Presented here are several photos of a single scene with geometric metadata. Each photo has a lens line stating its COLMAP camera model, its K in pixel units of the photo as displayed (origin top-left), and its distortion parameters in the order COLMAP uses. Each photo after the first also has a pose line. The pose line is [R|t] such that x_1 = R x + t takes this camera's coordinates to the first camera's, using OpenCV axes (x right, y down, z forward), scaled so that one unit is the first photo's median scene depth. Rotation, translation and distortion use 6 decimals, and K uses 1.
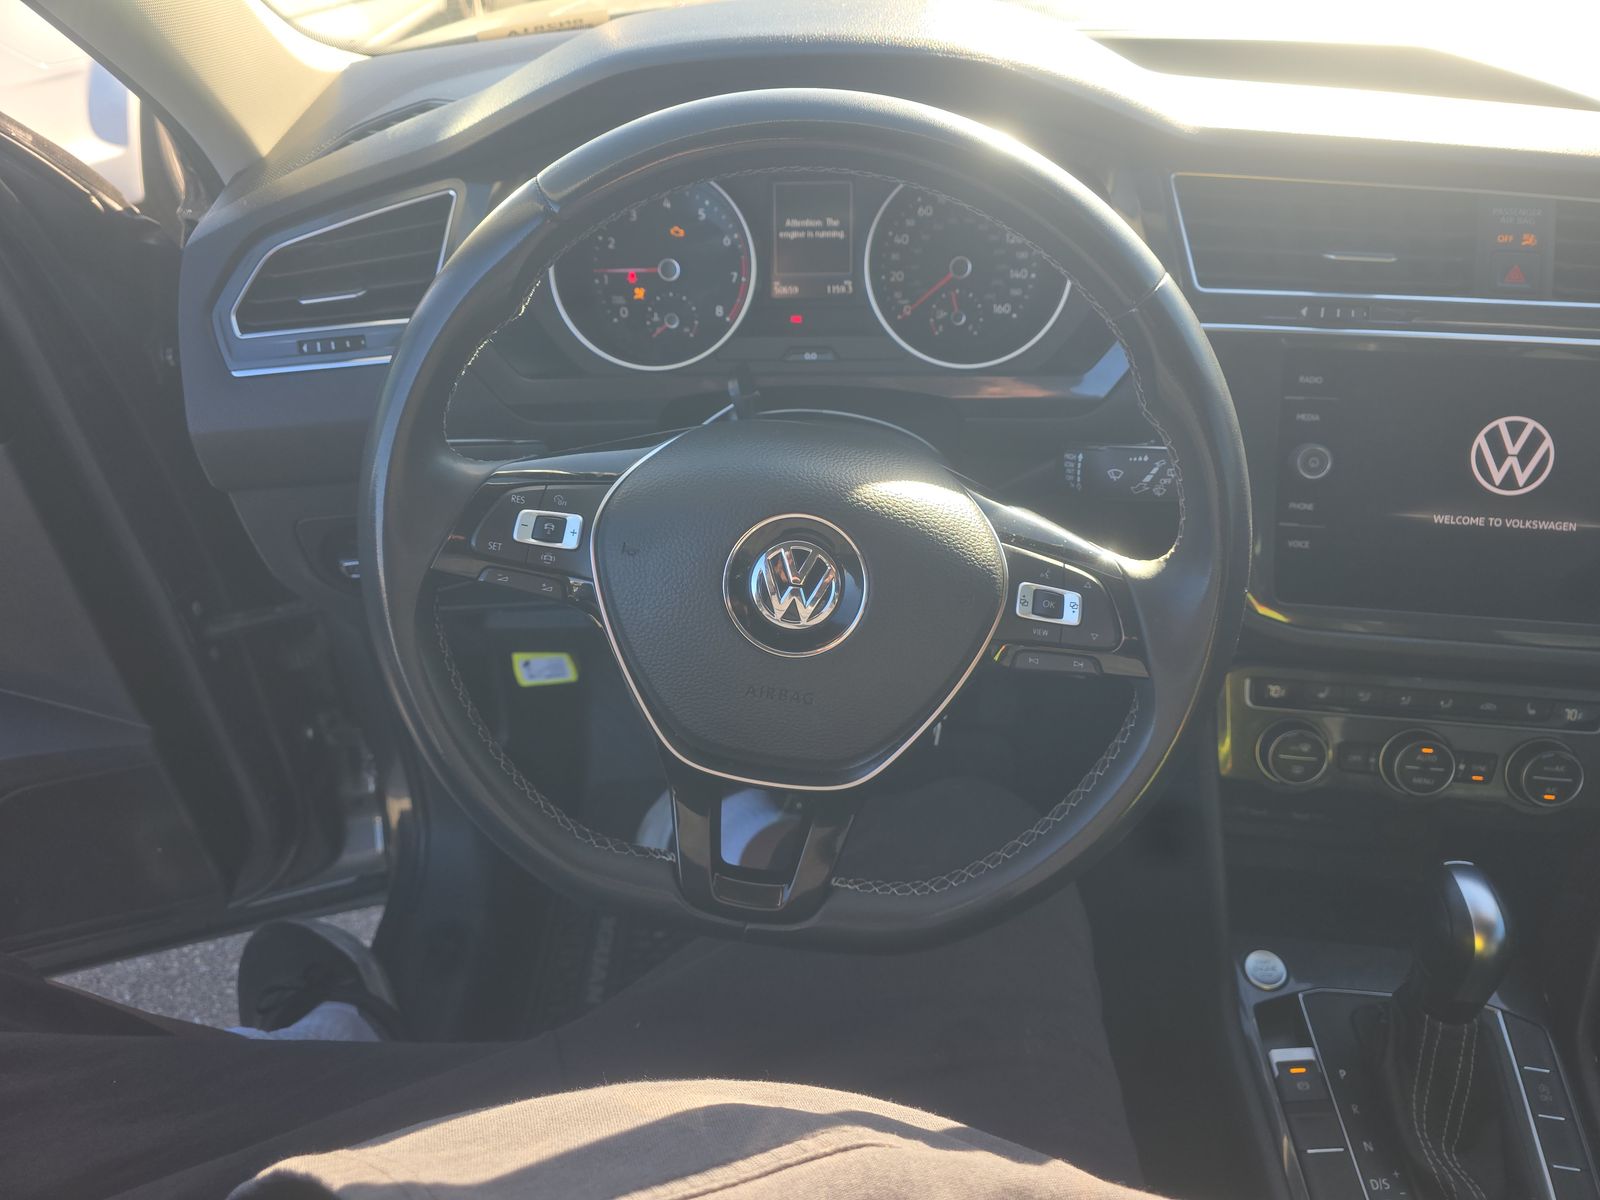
lens RADIAL K [[1092.1, 0, 800.0], [0, 1092.1, 600.0], [0, 0, 1]] dist [0.060186, -0.064315]
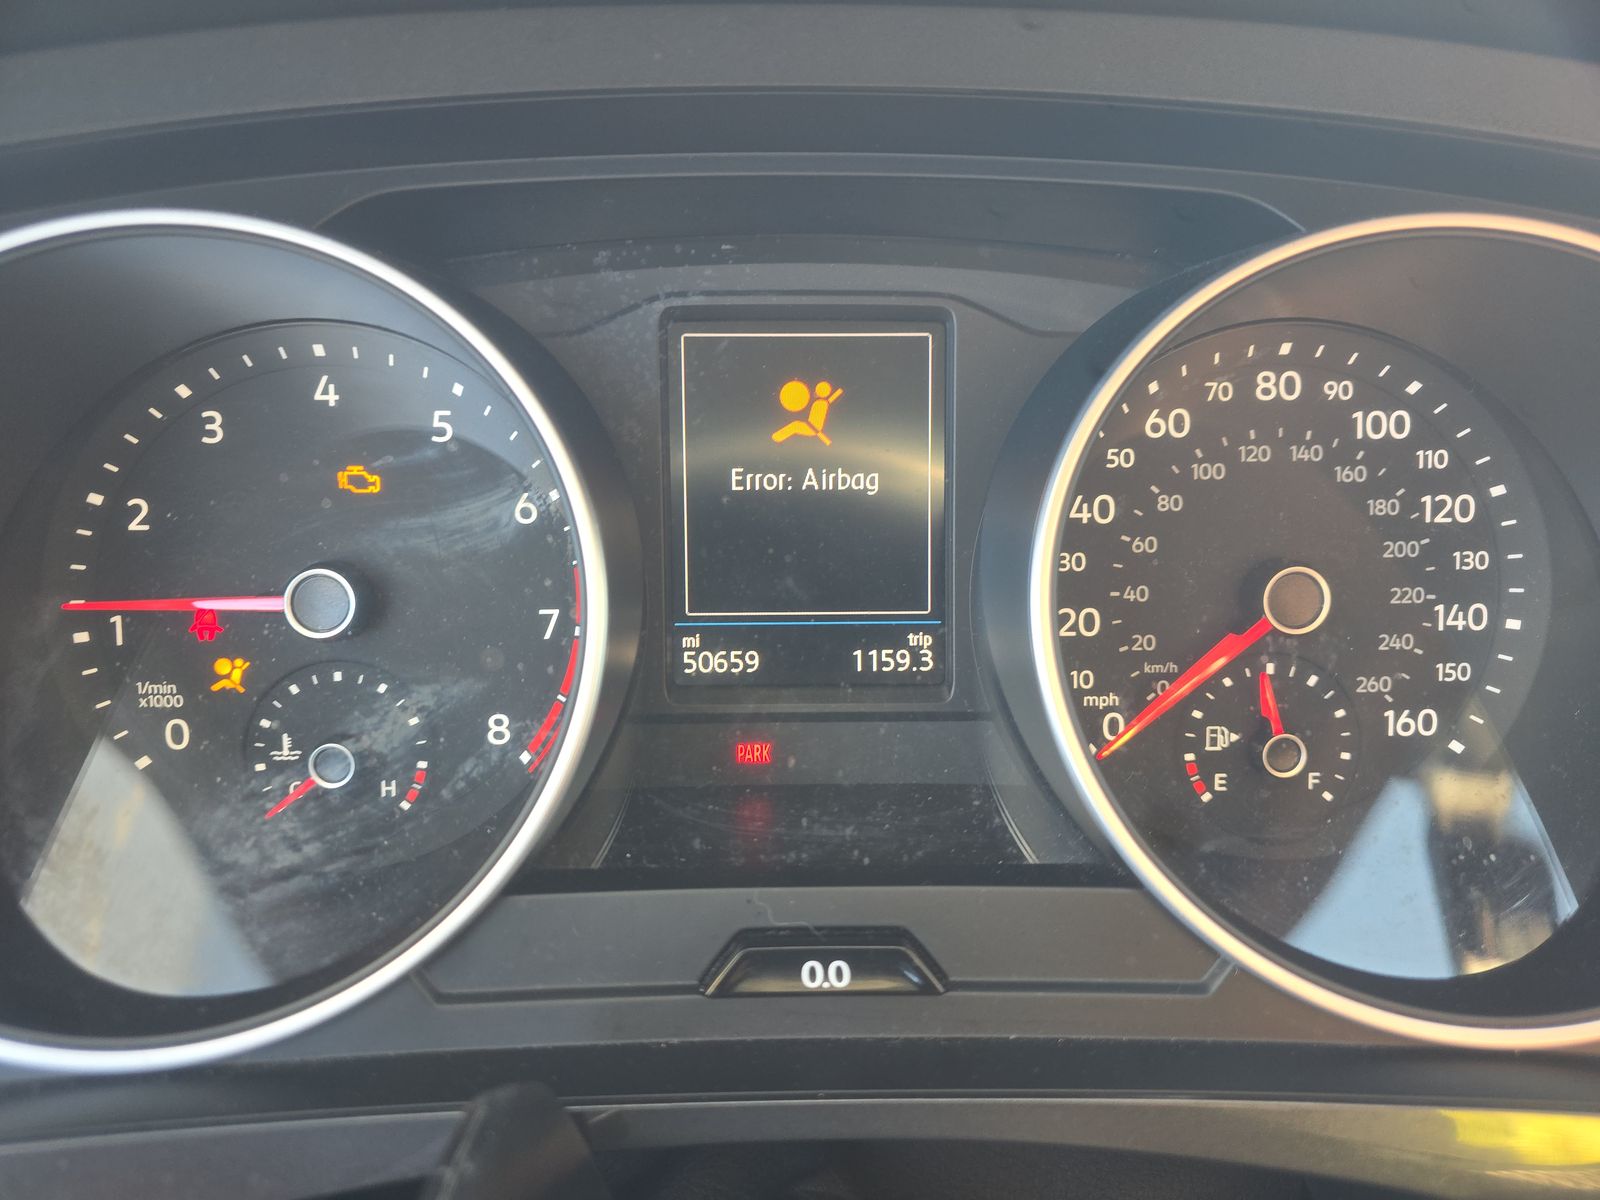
lens RADIAL K [[1078.7, 0, 800.1], [0, 1078.7, 624.7], [0, 0, 1]] dist [0.058540, -0.101654]
pose [[0.997296, -0.002508, 0.073444, -0.013575], [0.015312, 0.984573, -0.174300, -0.258162], [-0.071874, 0.174954, 0.981950, 0.751998]]
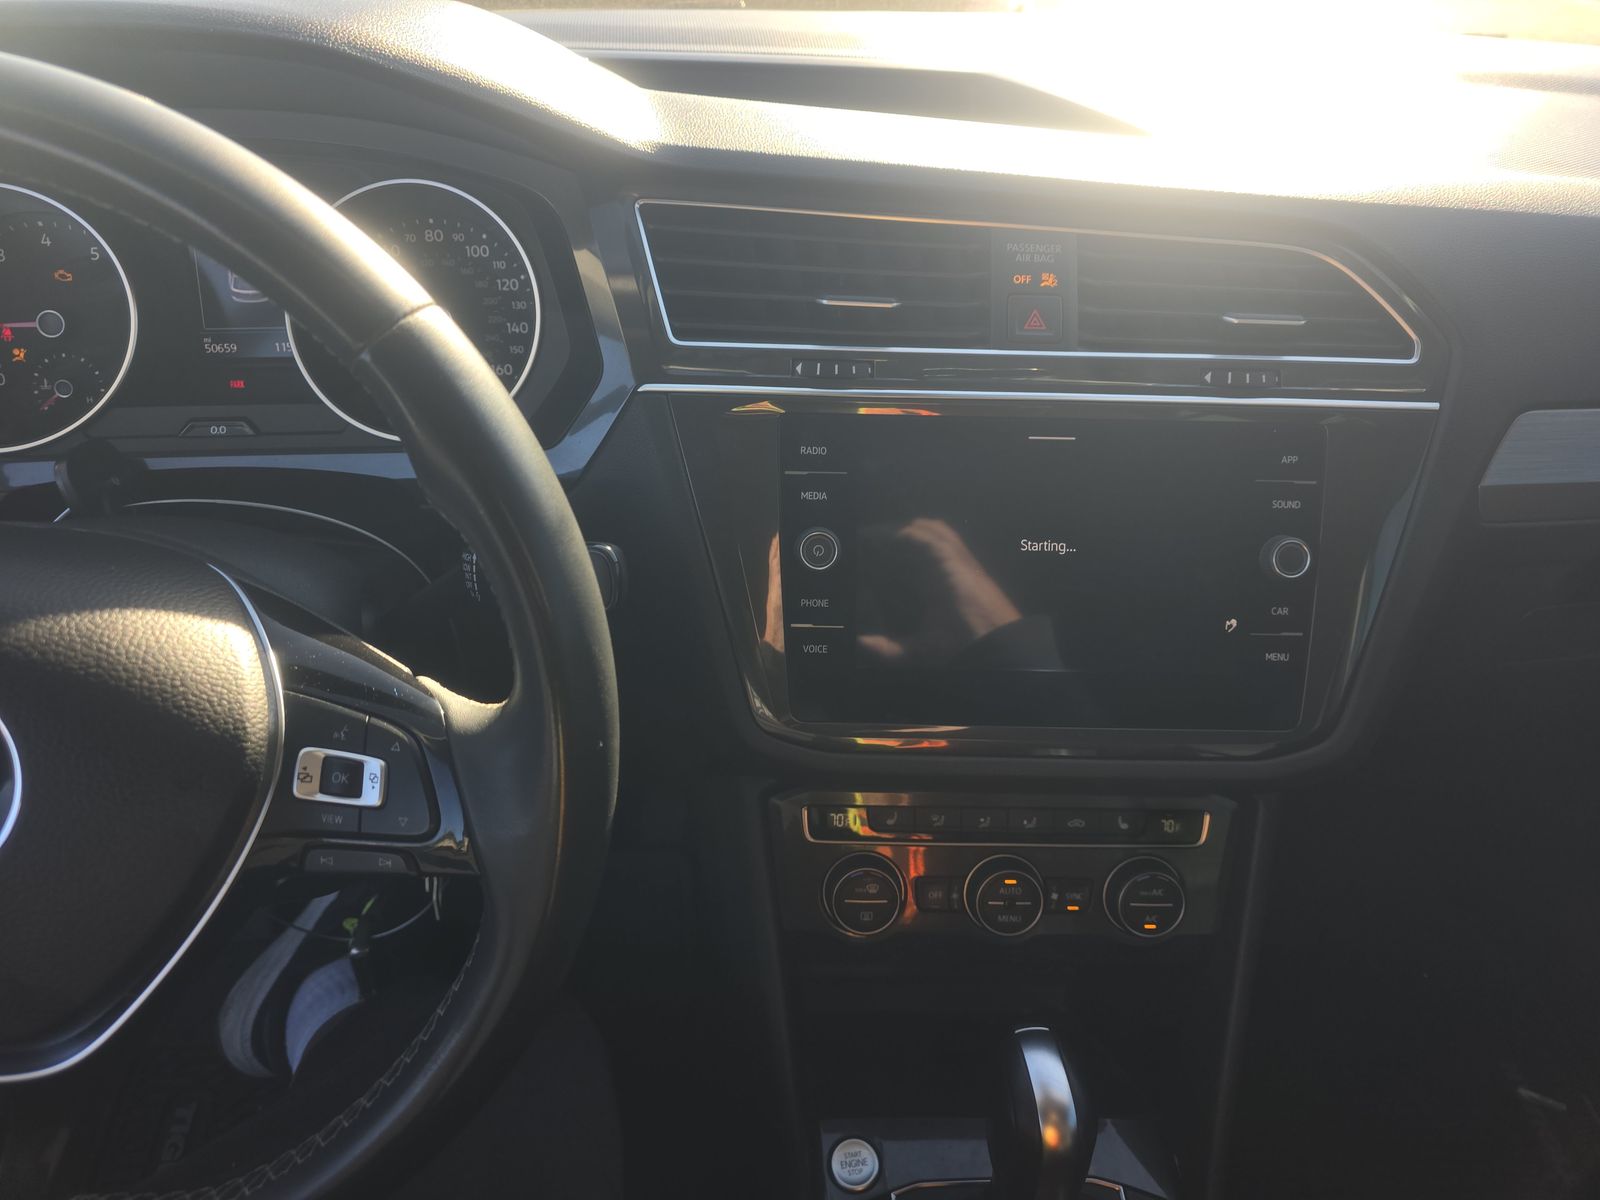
lens RADIAL K [[1074.3, 0, 802.0], [0, 1074.3, 609.1], [0, 0, 1]] dist [0.059796, -0.059269]
pose [[0.988811, -0.044872, 0.142265, 0.301358], [0.052602, 0.997310, -0.051046, -0.037243], [-0.139592, 0.057959, 0.988511, 0.195934]]
